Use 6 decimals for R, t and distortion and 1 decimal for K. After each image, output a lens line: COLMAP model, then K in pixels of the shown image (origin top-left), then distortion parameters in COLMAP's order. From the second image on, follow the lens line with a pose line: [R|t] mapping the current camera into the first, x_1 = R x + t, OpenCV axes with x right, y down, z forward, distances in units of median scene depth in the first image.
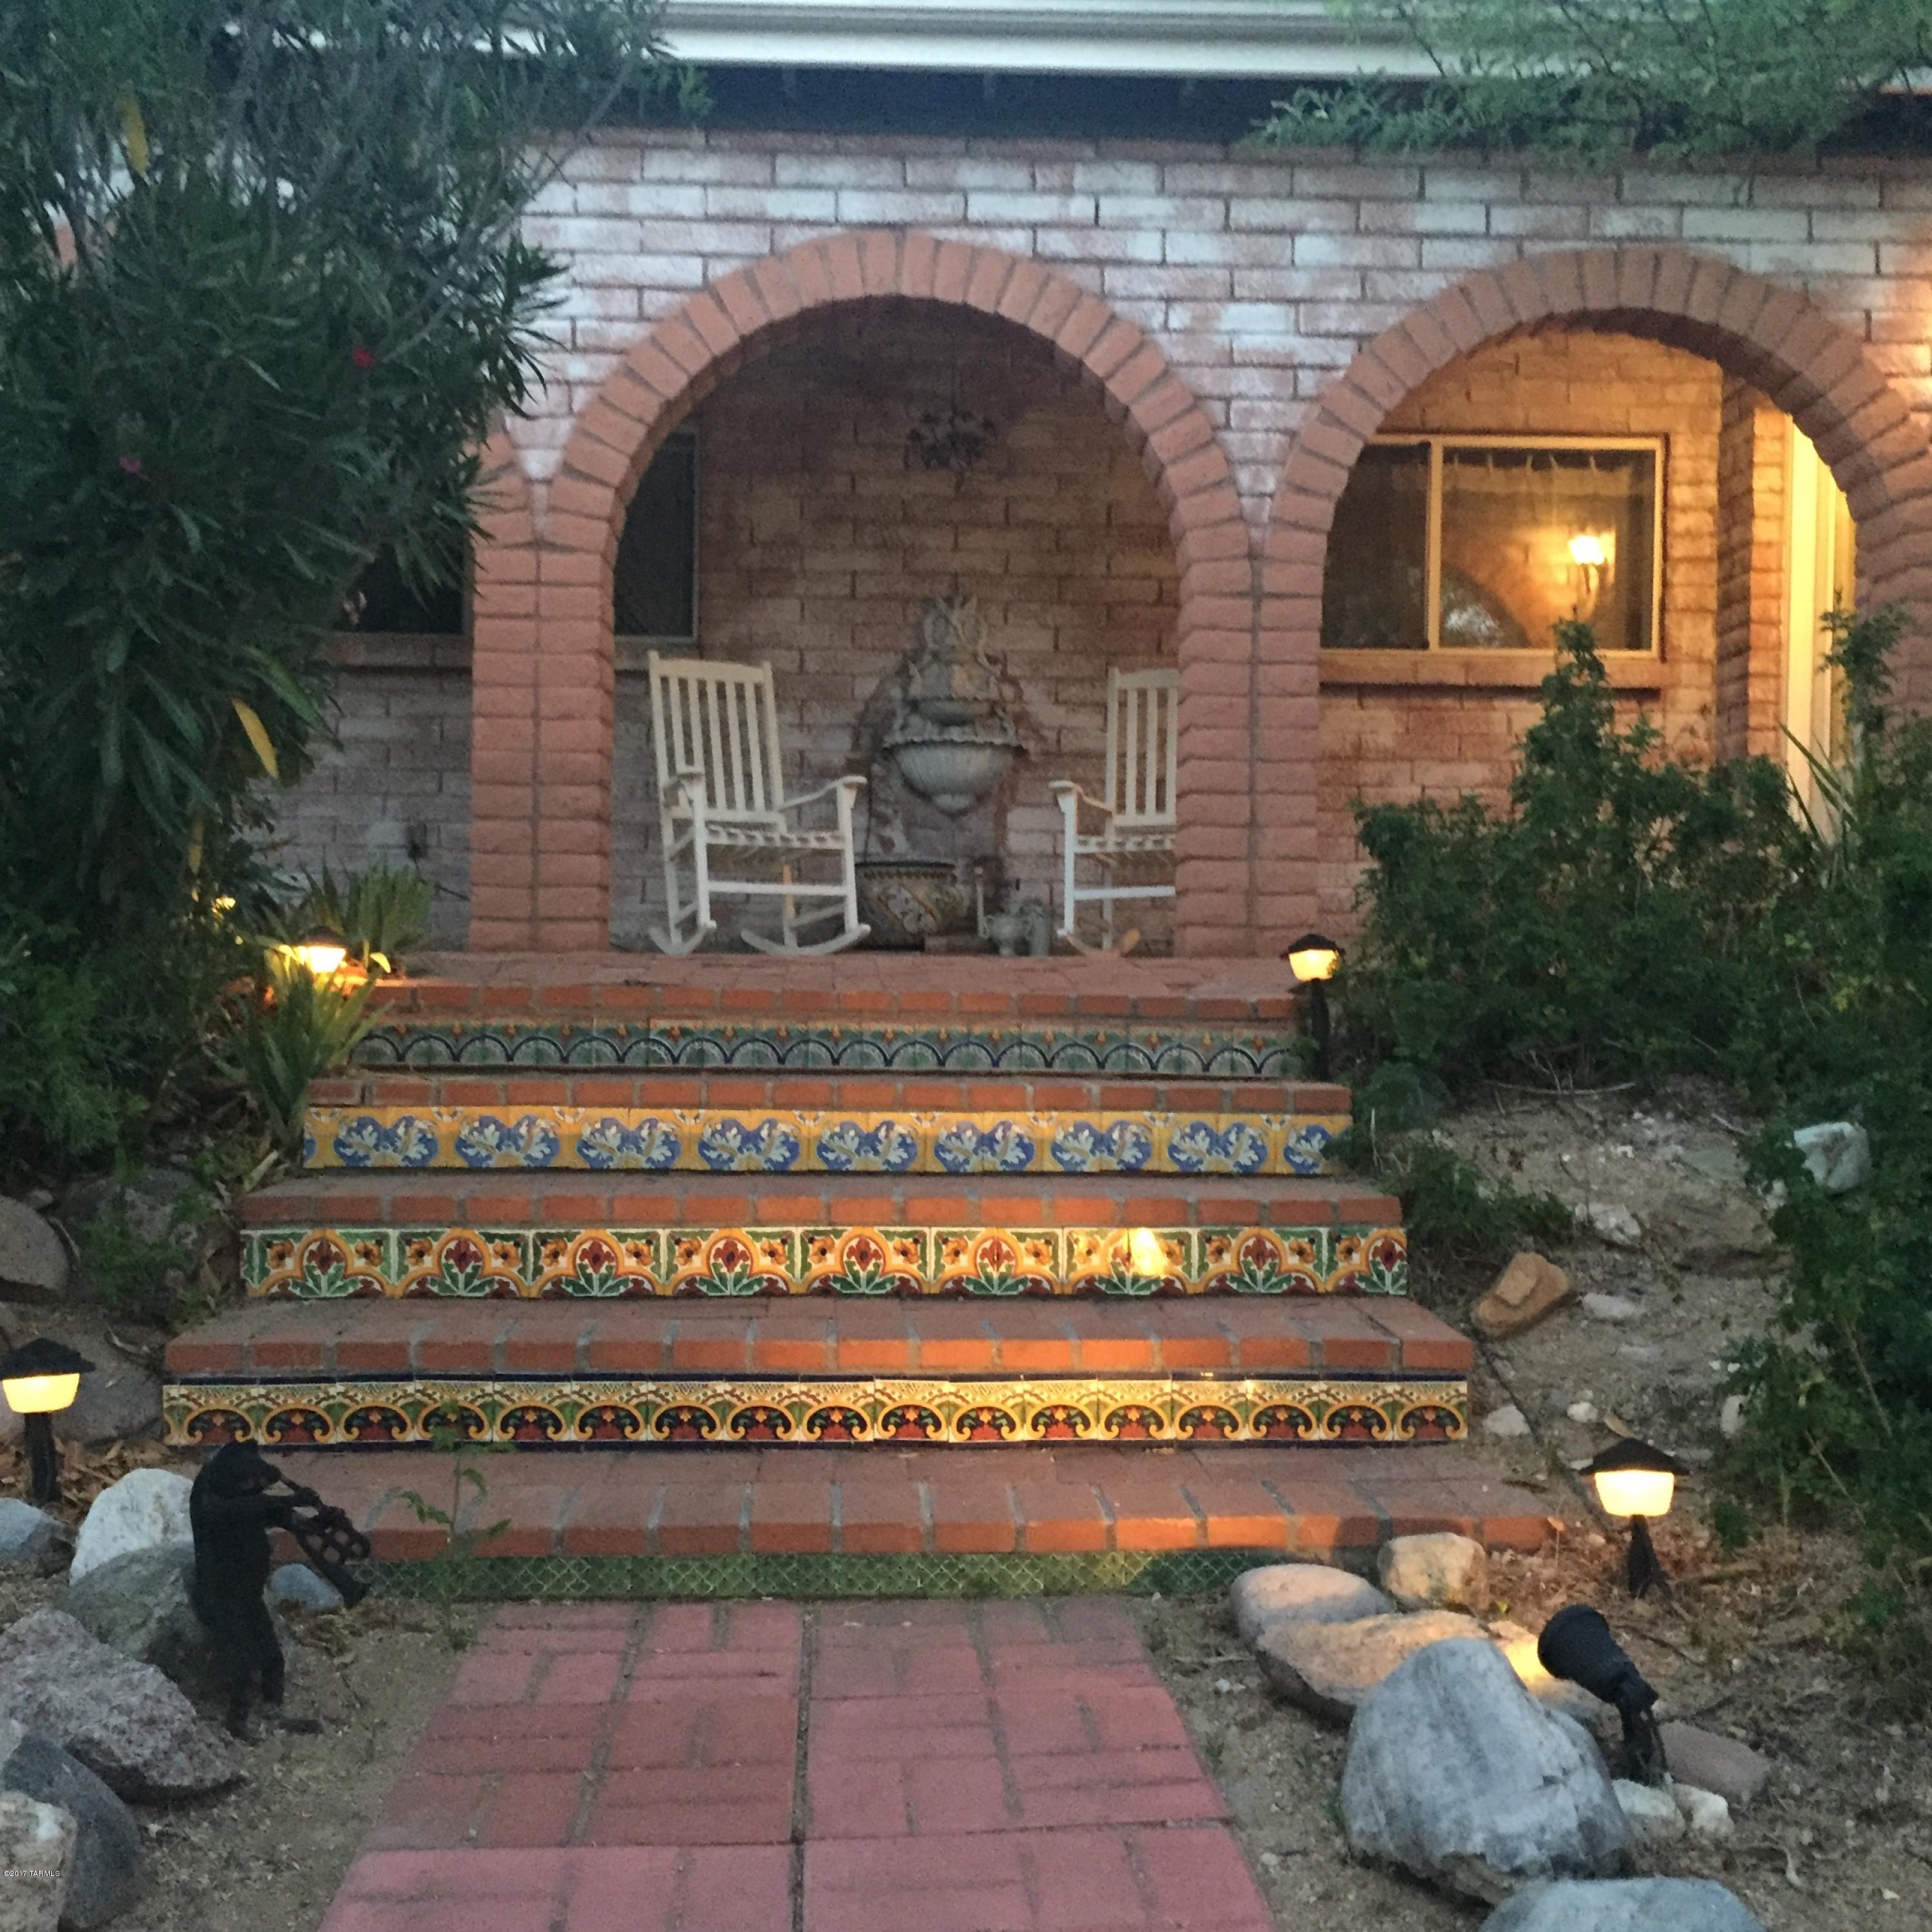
lens RADIAL K [[2186.0, 0, 966.0], [0, 2186.0, 966.0], [0, 0, 1]] dist [0.018563, 0.008582]
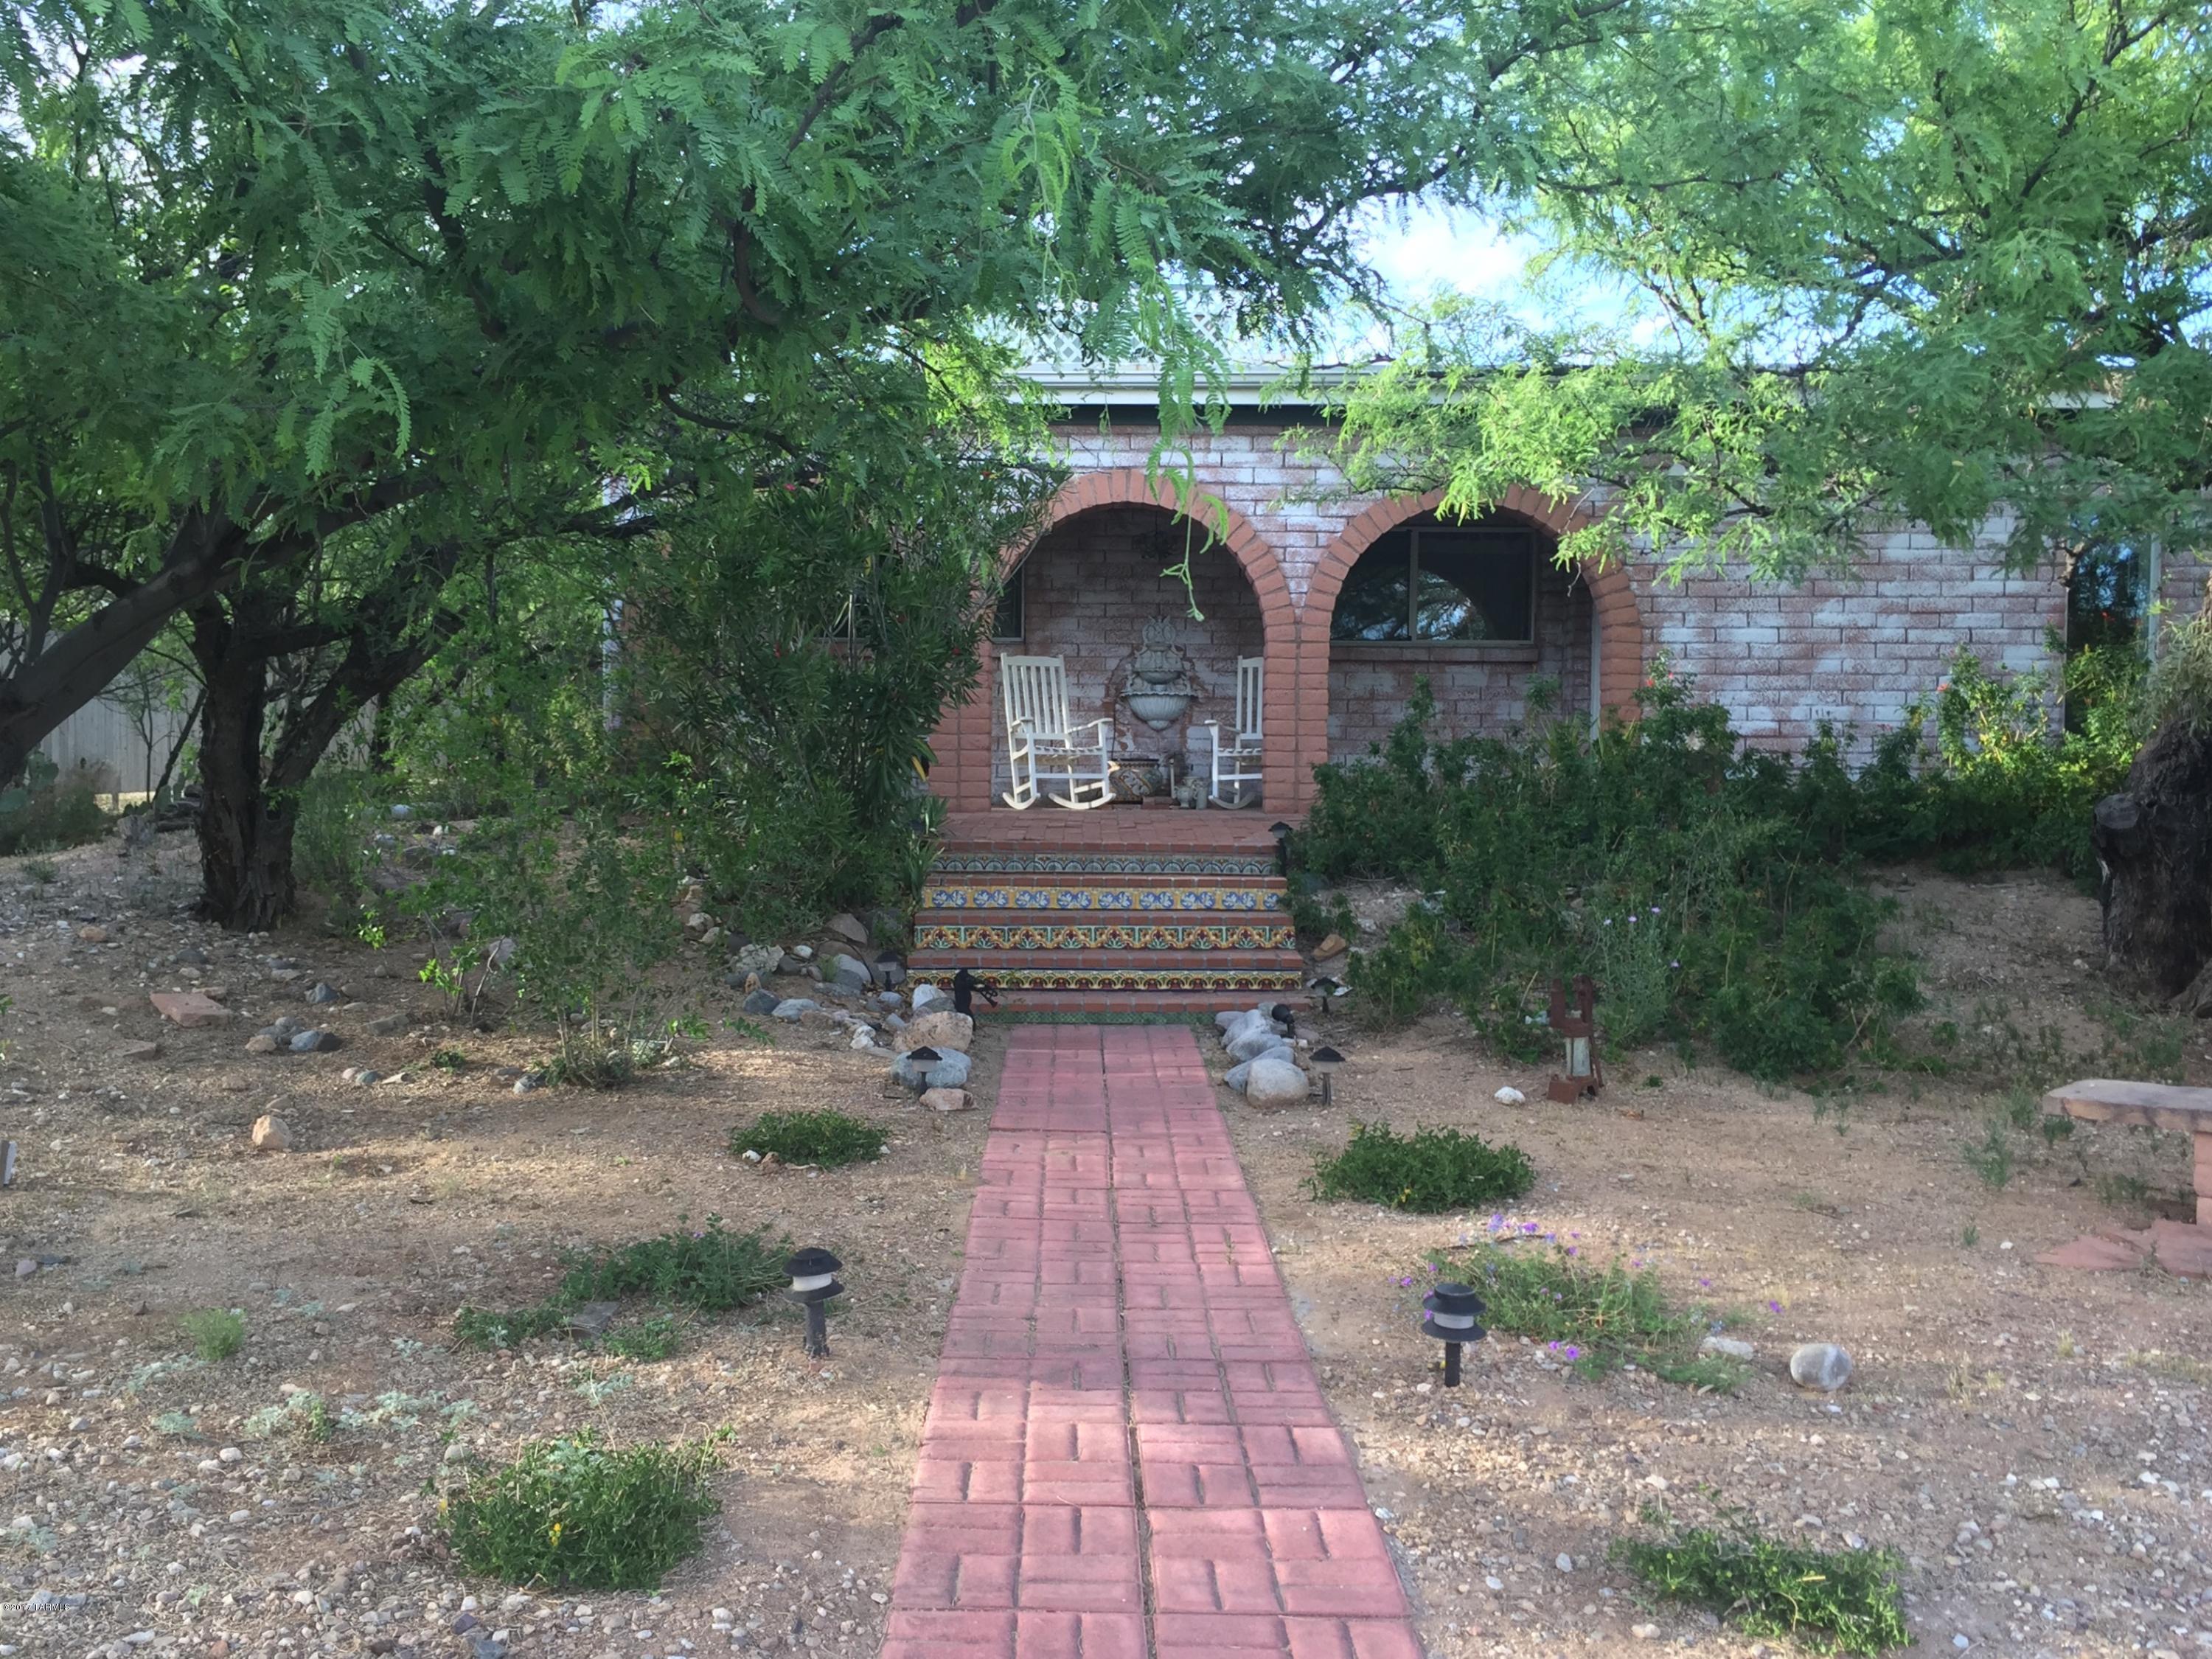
lens RADIAL K [[1930.9, 0, 1106.0], [0, 1930.9, 829.5], [0, 0, 1]] dist [-0.001076, -0.000075]
pose [[0.998856, -0.003056, -0.047716, 0.036155], [0.004927, 0.999221, 0.039145, -0.062223], [0.047559, -0.039336, 0.998094, -0.867932]]
